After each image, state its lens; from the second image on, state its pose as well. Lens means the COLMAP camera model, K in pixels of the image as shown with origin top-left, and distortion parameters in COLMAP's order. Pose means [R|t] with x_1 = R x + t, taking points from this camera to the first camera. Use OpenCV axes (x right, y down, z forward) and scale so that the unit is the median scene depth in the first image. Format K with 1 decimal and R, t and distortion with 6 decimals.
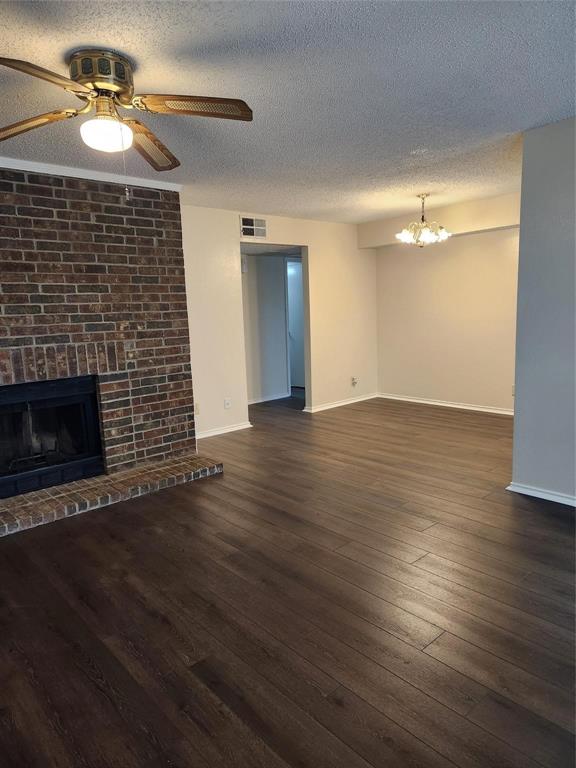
lens RADIAL K [[512.6, 0, 284.1], [0, 512.6, 384.1], [0, 0, 1]] dist [0.093134, -0.095084]
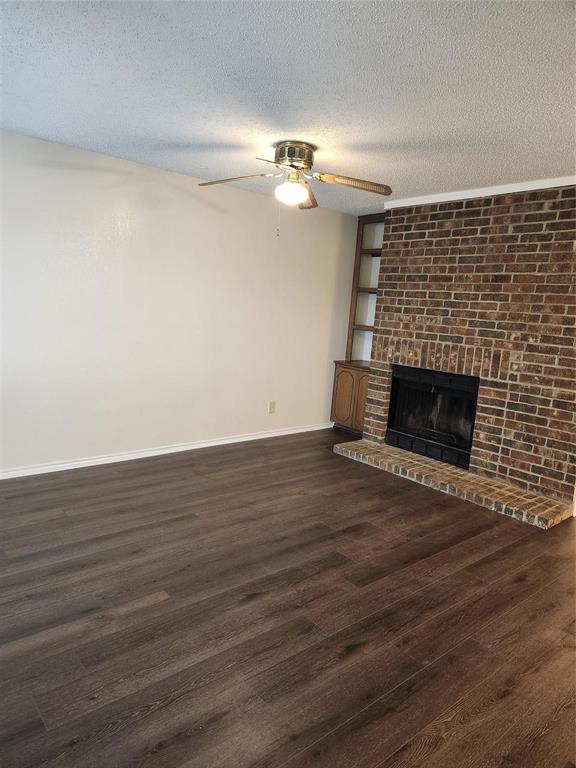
lens RADIAL K [[512.6, 0, 284.1], [0, 512.6, 384.1], [0, 0, 1]] dist [0.093134, -0.095084]
pose [[-0.027071, 0.190687, -0.981278, 0.695162], [-0.212582, 0.958085, 0.192045, -0.123993], [0.976768, 0.213801, 0.014600, 0.591947]]
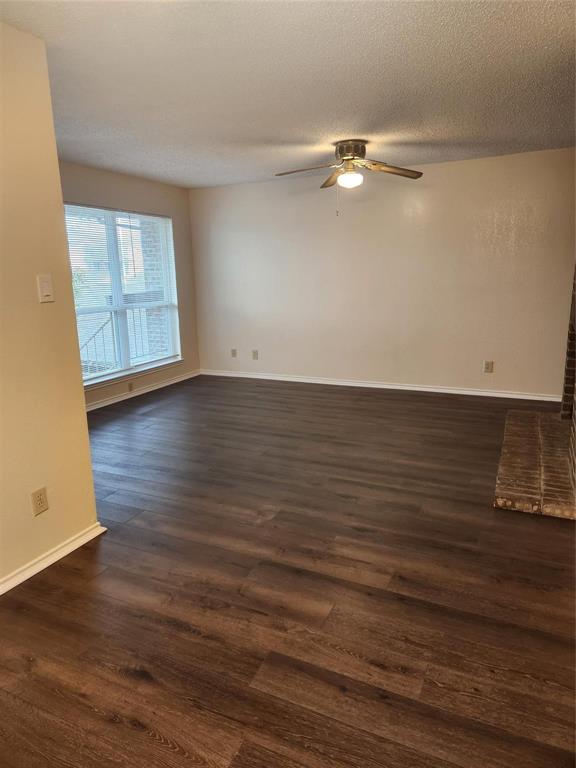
lens RADIAL K [[512.6, 0, 284.1], [0, 512.6, 384.1], [0, 0, 1]] dist [0.093134, -0.095084]
pose [[-0.918587, 0.143354, -0.368303, 0.400858], [-0.001320, 0.930779, 0.365579, -0.255435], [0.395216, 0.336302, -0.854813, 1.548465]]
